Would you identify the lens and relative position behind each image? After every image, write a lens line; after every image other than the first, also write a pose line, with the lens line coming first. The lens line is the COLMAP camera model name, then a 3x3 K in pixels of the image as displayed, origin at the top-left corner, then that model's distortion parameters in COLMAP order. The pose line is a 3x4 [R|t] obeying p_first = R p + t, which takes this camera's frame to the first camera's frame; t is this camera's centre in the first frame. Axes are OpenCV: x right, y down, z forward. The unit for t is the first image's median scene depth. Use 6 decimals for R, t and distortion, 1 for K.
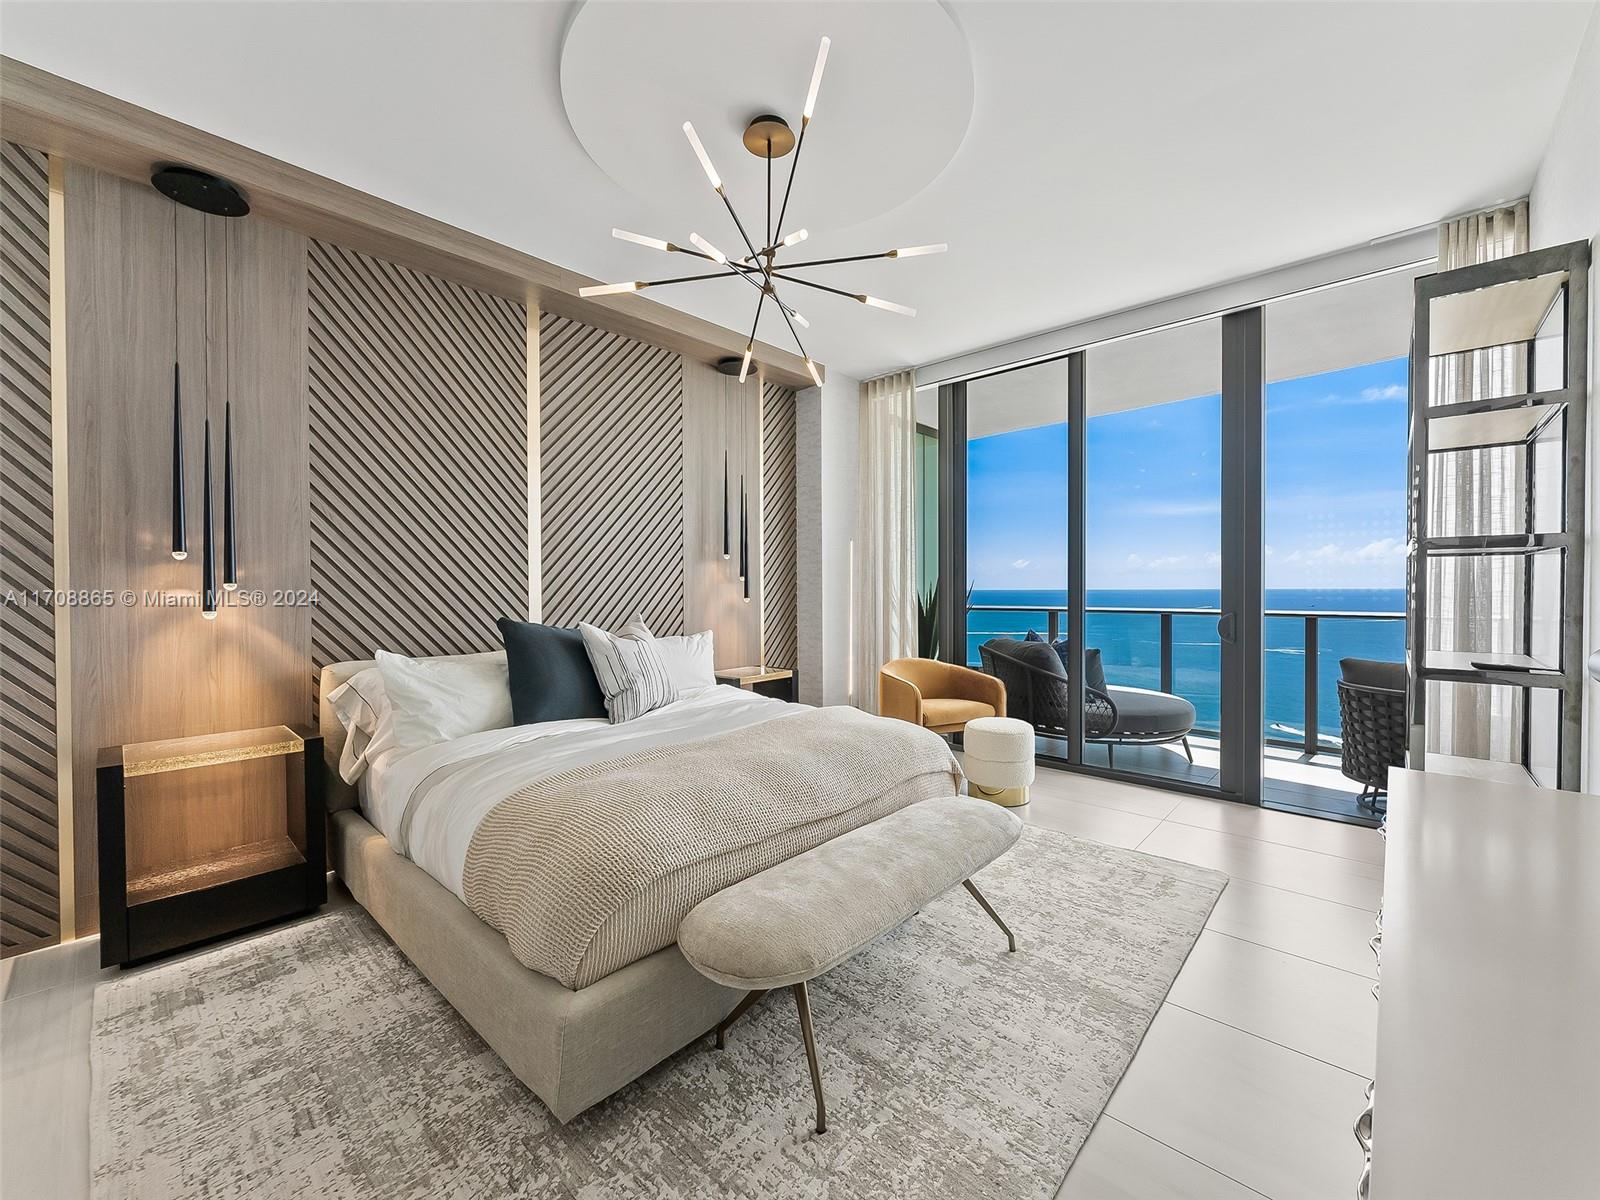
lens RADIAL K [[647.2, 0, 804.9], [0, 647.2, 594.0], [0, 0, 1]] dist [-0.007026, 0.000731]
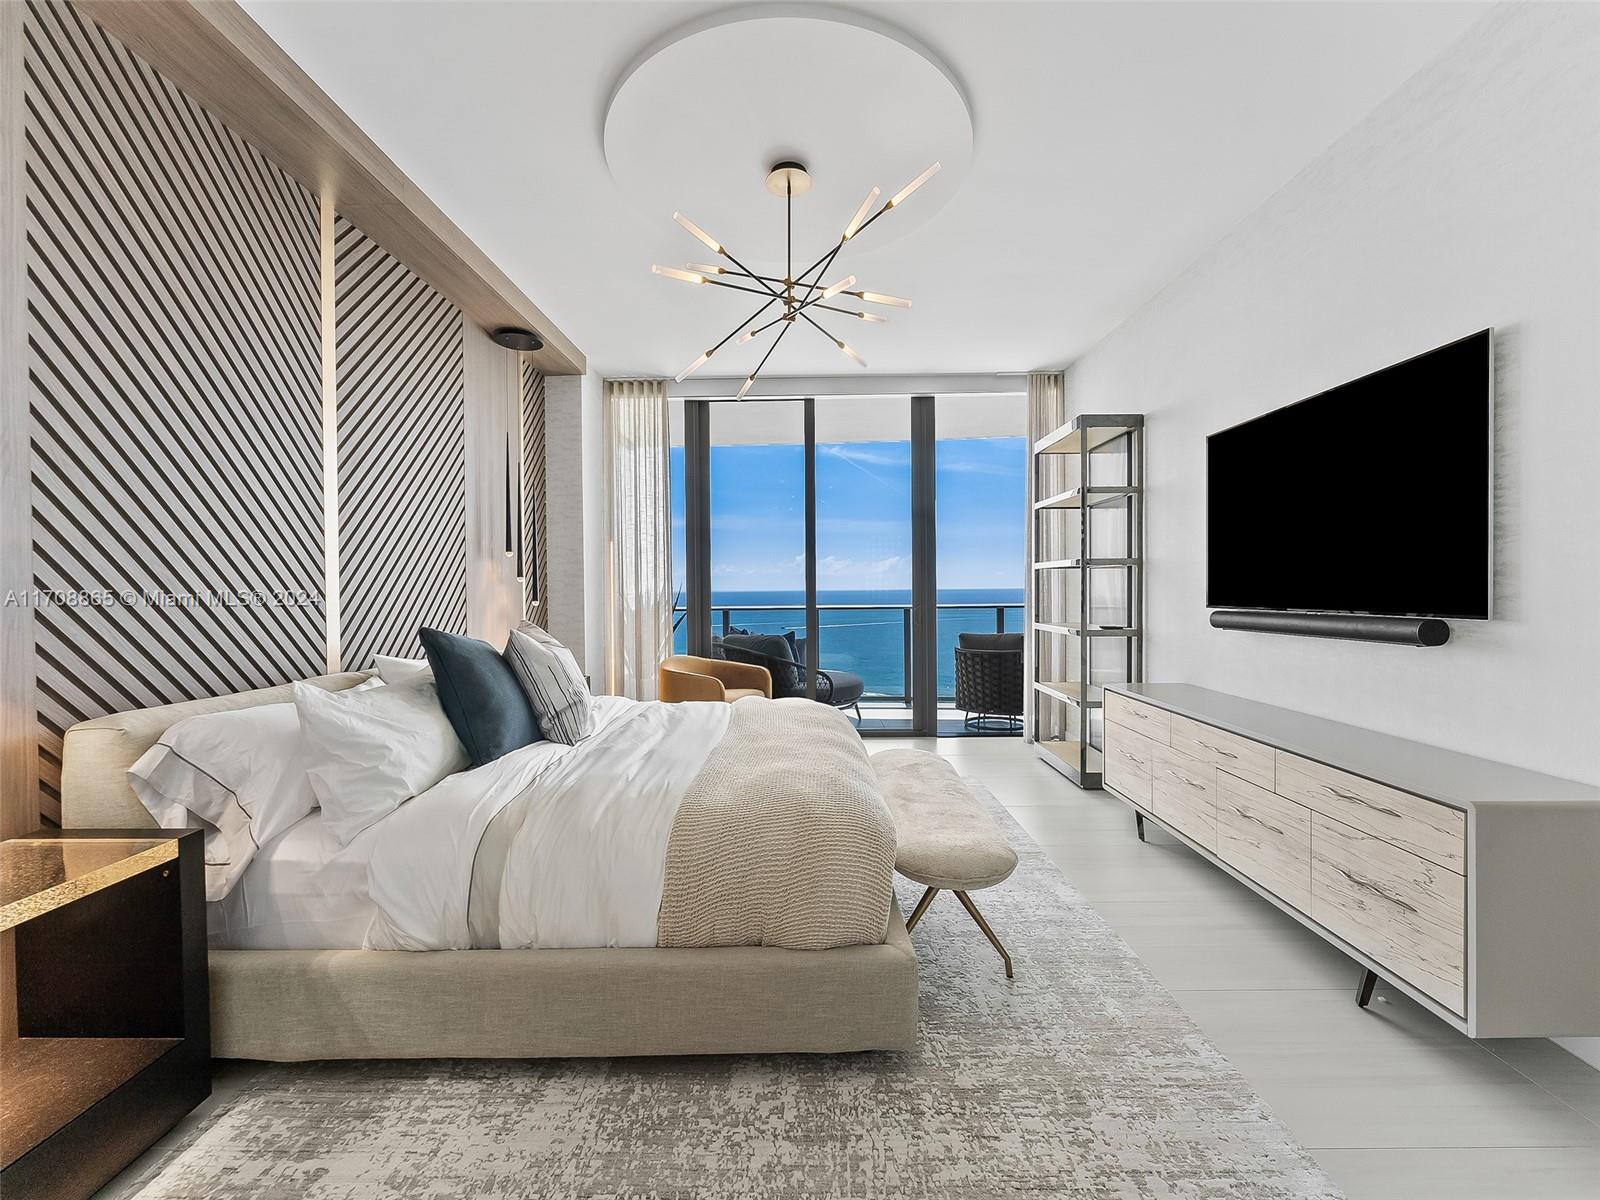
lens RADIAL K [[647.2, 0, 797.4], [0, 647.2, 598.0], [0, 0, 1]] dist [-0.007026, 0.000731]
pose [[0.747173, -0.010532, 0.664546, -0.645829], [0.009077, 0.999943, 0.005641, 0.000824], [-0.664568, 0.001817, 0.747226, 0.136532]]
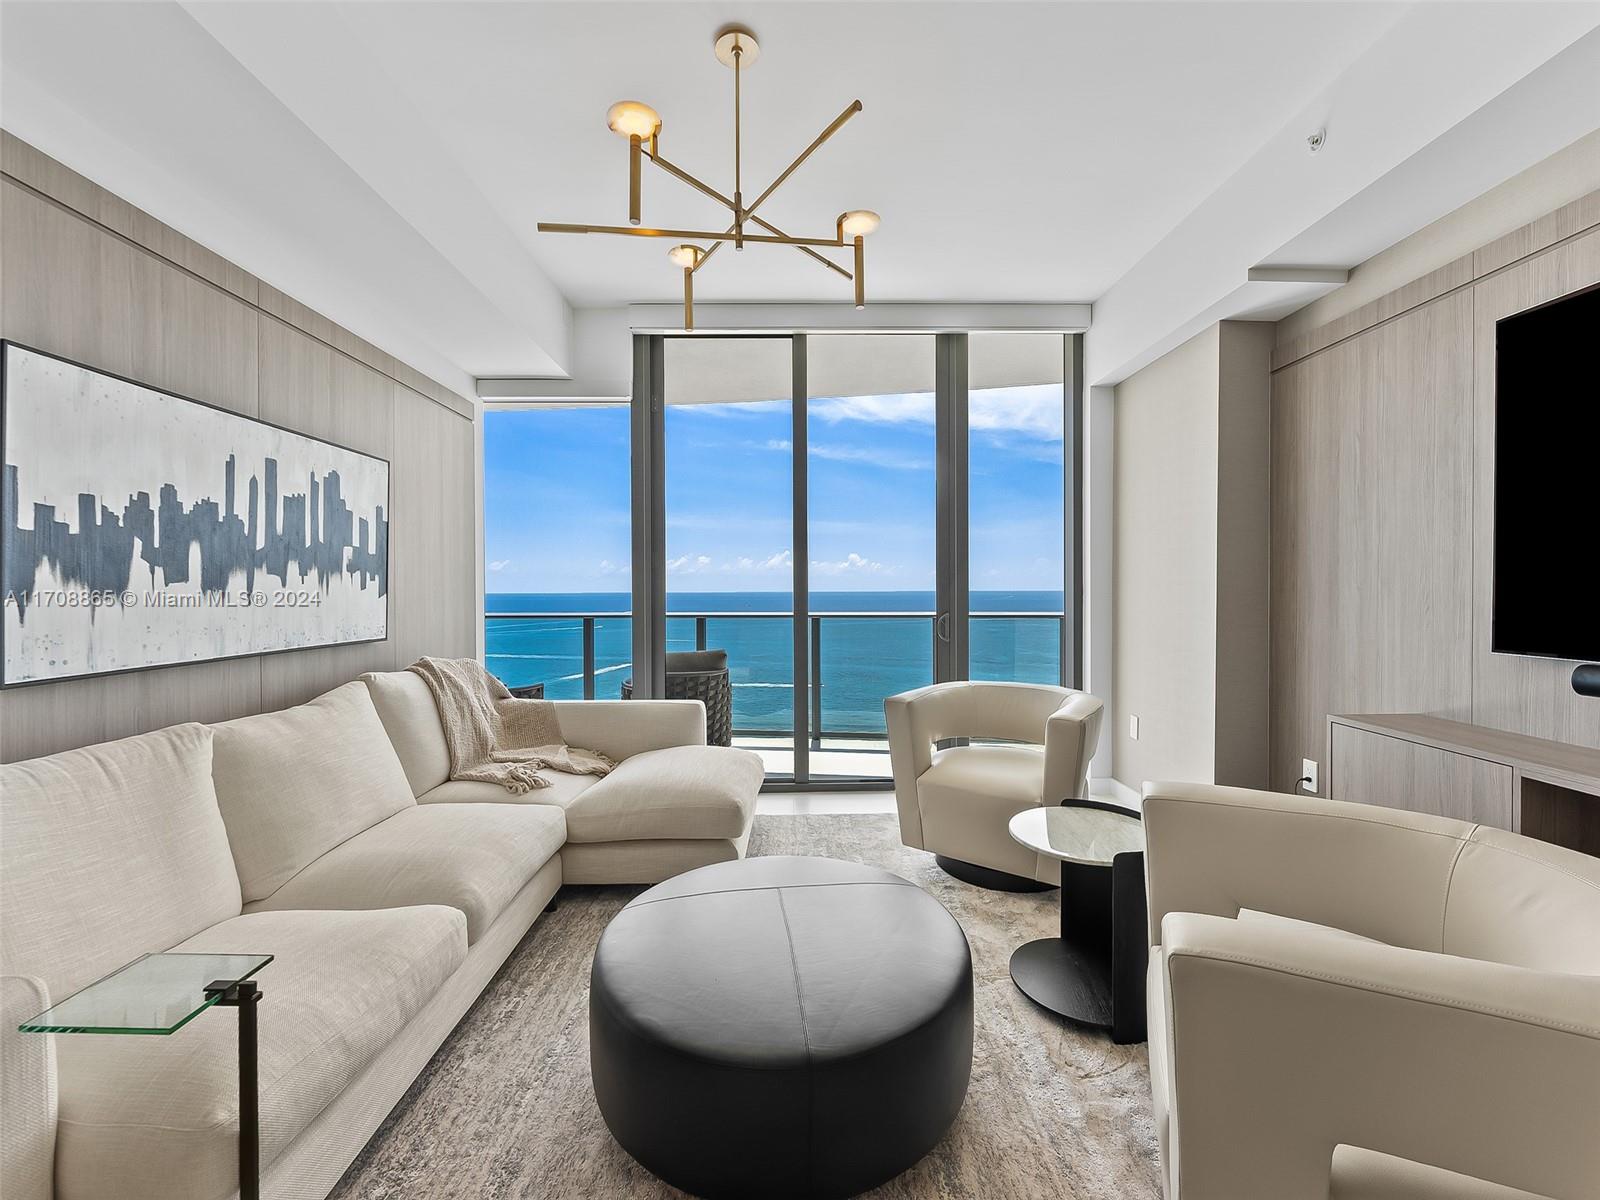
lens RADIAL K [[647.2, 0, 802.4], [0, 647.2, 595.0], [0, 0, 1]] dist [-0.007026, 0.000731]
pose [[0.721536, -0.000833, 0.692376, 0.735131], [0.001160, 0.999999, -0.000005, -0.010558], [-0.692376, 0.000806, 0.721537, -0.471091]]
